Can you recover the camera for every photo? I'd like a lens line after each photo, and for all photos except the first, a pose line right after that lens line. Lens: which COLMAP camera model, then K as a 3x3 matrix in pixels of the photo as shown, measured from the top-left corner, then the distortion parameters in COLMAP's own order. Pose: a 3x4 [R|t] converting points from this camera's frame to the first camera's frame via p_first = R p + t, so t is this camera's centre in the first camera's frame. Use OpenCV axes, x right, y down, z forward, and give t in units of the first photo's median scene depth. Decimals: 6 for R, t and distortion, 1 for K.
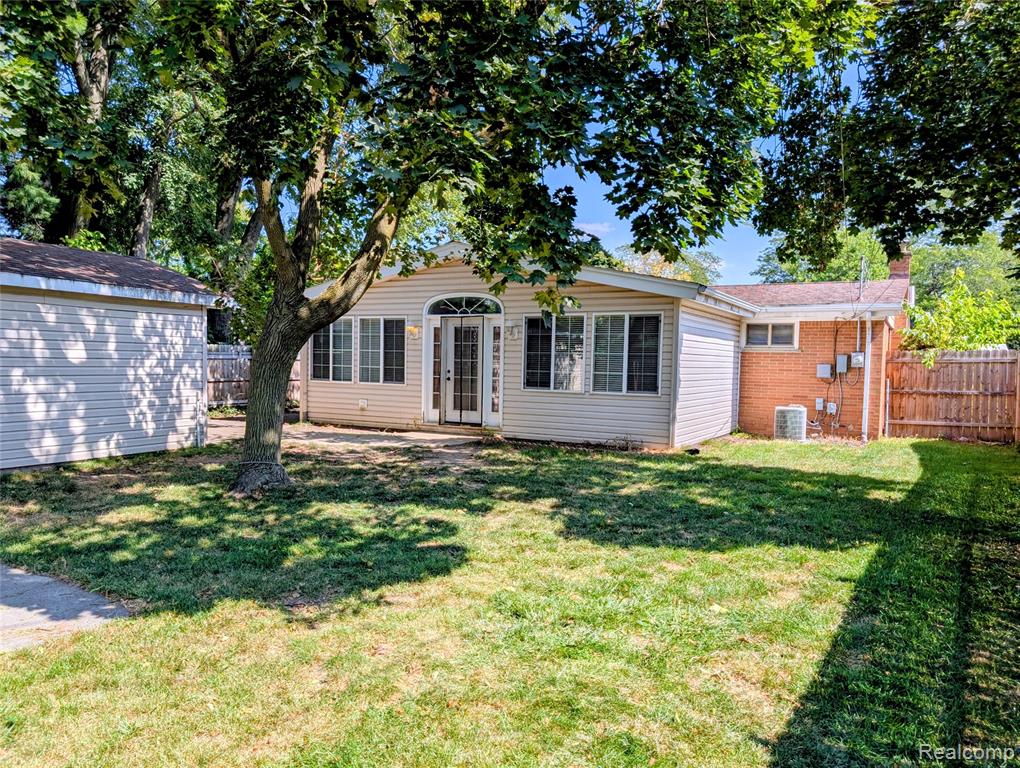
lens RADIAL K [[764.4, 0, 504.4], [0, 764.4, 388.4], [0, 0, 1]] dist [0.005566, -0.004062]
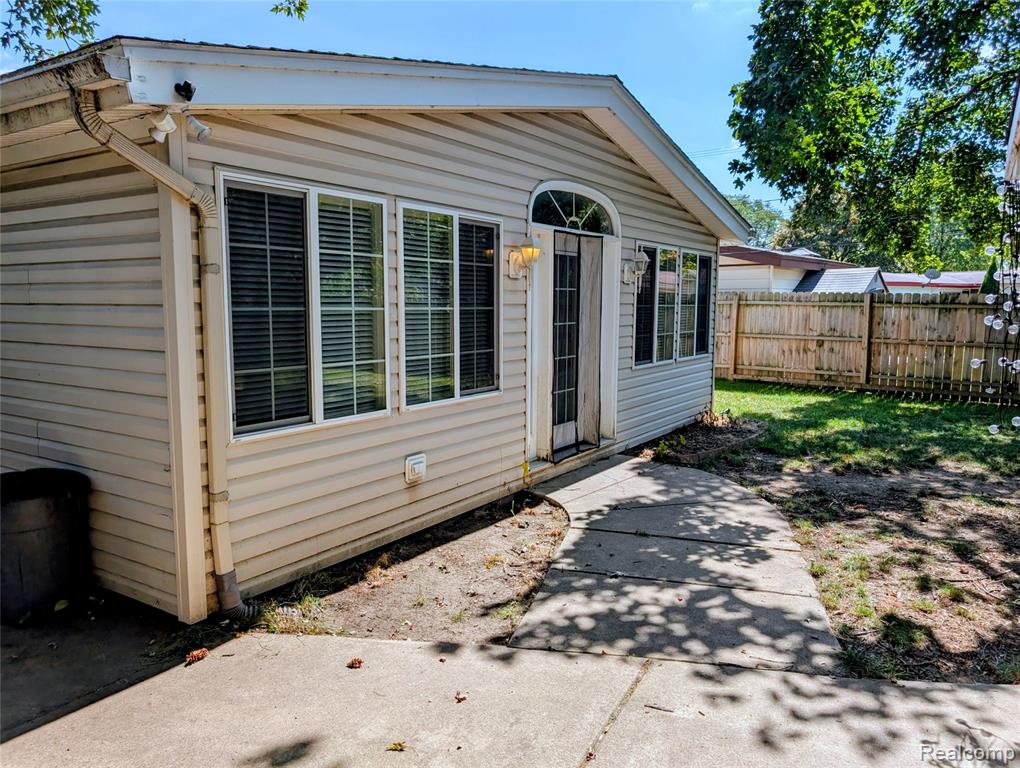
lens RADIAL K [[764.4, 0, 504.4], [0, 764.4, 388.4], [0, 0, 1]] dist [0.005566, -0.004062]
pose [[0.074491, -0.138064, 0.987618, -0.544320], [0.037658, 0.990053, 0.135564, -0.062909], [-0.996510, 0.027093, 0.078949, 0.993051]]
